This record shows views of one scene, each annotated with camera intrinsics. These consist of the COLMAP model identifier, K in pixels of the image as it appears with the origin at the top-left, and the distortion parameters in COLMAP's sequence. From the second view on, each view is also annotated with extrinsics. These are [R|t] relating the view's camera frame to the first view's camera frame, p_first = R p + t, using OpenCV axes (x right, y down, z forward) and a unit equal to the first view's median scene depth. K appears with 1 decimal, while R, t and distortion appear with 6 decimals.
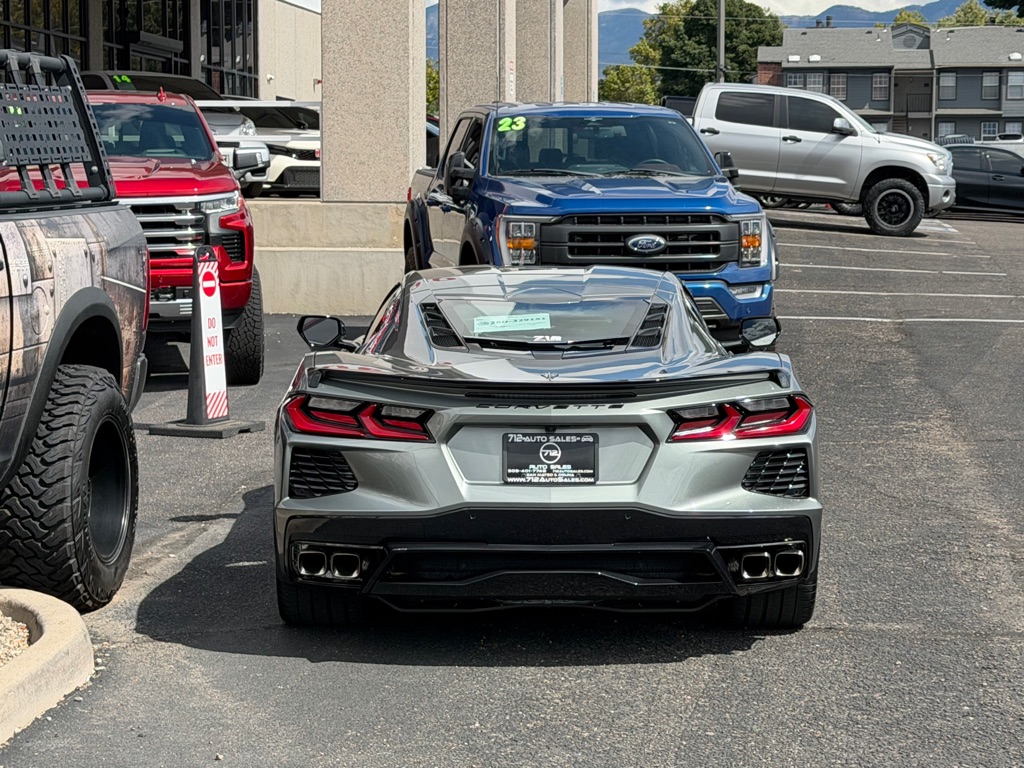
lens RADIAL K [[2285.5, 0, 556.5], [0, 2285.5, 386.2], [0, 0, 1]] dist [0.104174, 0.295673]
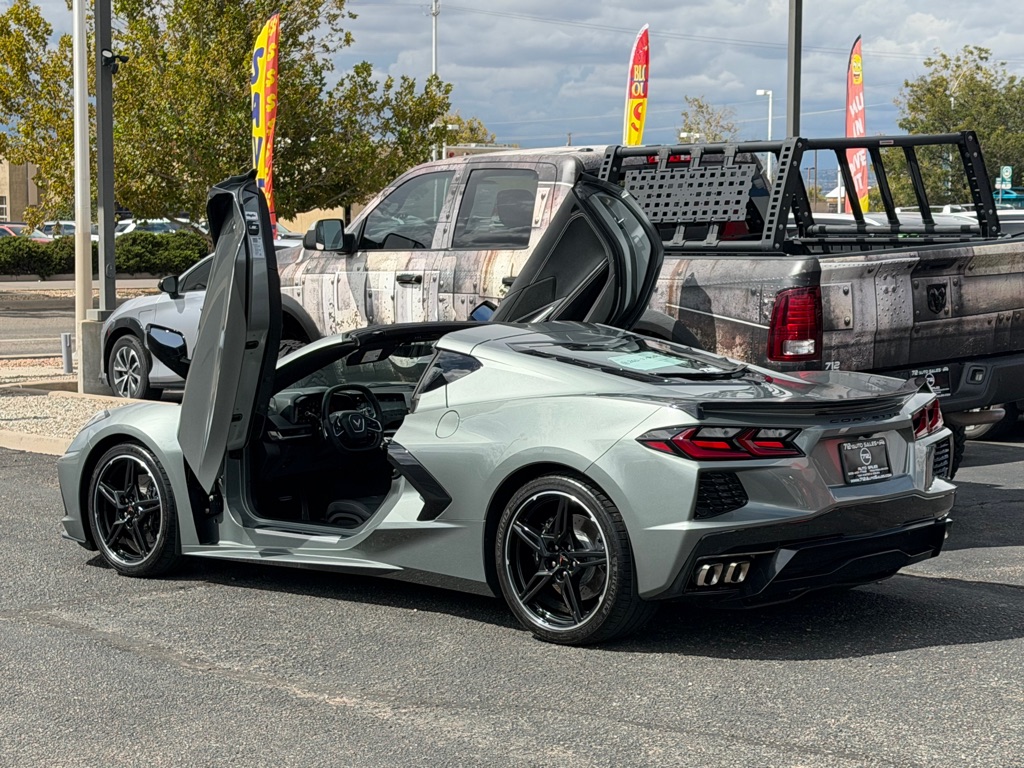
lens RADIAL K [[2244.9, 0, 520.5], [0, 2244.9, 383.6], [0, 0, 1]] dist [0.116242, 0.245989]
pose [[-0.717334, 0.053111, -0.694702, 0.759299], [-0.065803, 0.987469, 0.143440, -0.177549], [0.693615, 0.148608, -0.704850, 1.788329]]
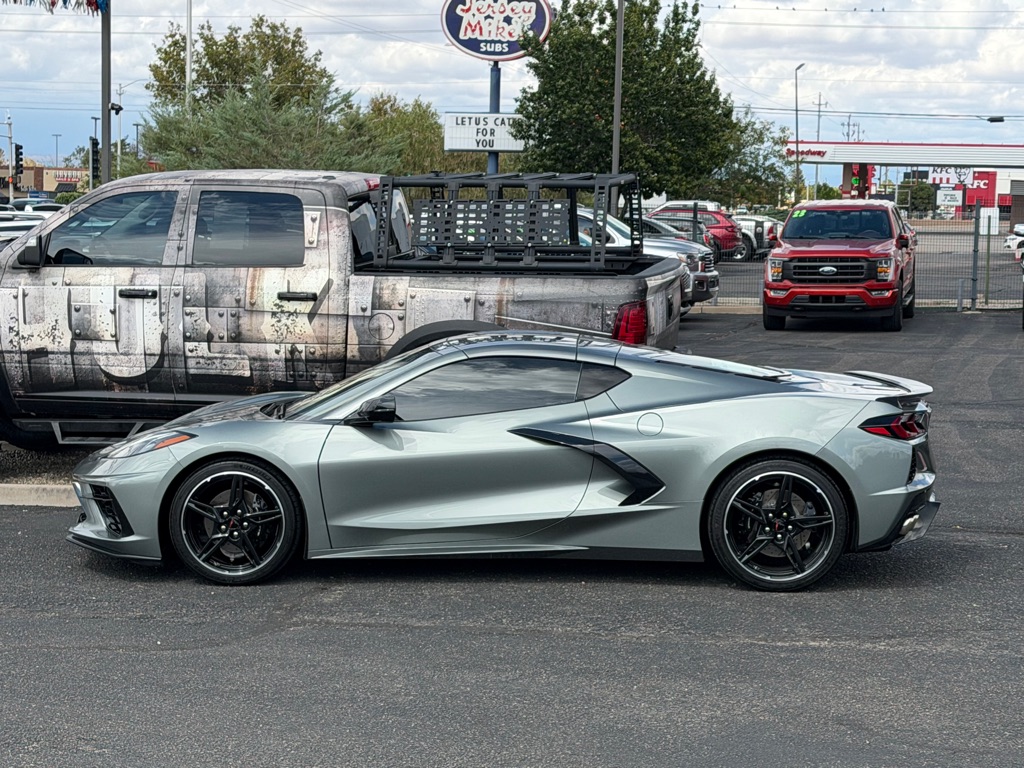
lens RADIAL K [[2244.9, 0, 520.5], [0, 2244.9, 383.6], [0, 0, 1]] dist [0.116242, 0.245989]
pose [[-0.094989, 0.080944, -0.992182, 1.301090], [-0.110606, 0.989659, 0.091327, -0.138846], [0.989315, 0.118417, -0.085054, 1.091246]]
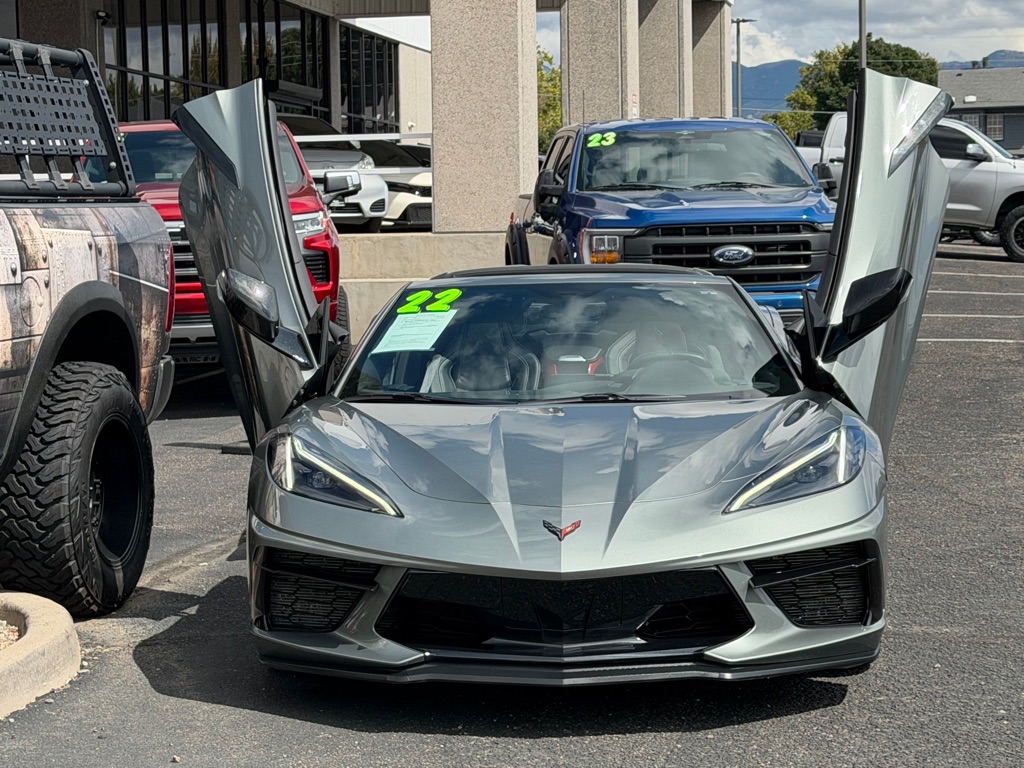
lens RADIAL K [[2249.9, 0, 506.2], [0, 2249.9, 385.3], [0, 0, 1]] dist [0.113263, 0.230663]
pose [[0.995395, -0.013559, -0.094899, 0.054327], [0.011427, 0.999671, -0.022965, 0.022719], [0.095179, 0.021774, 0.995222, 0.065802]]
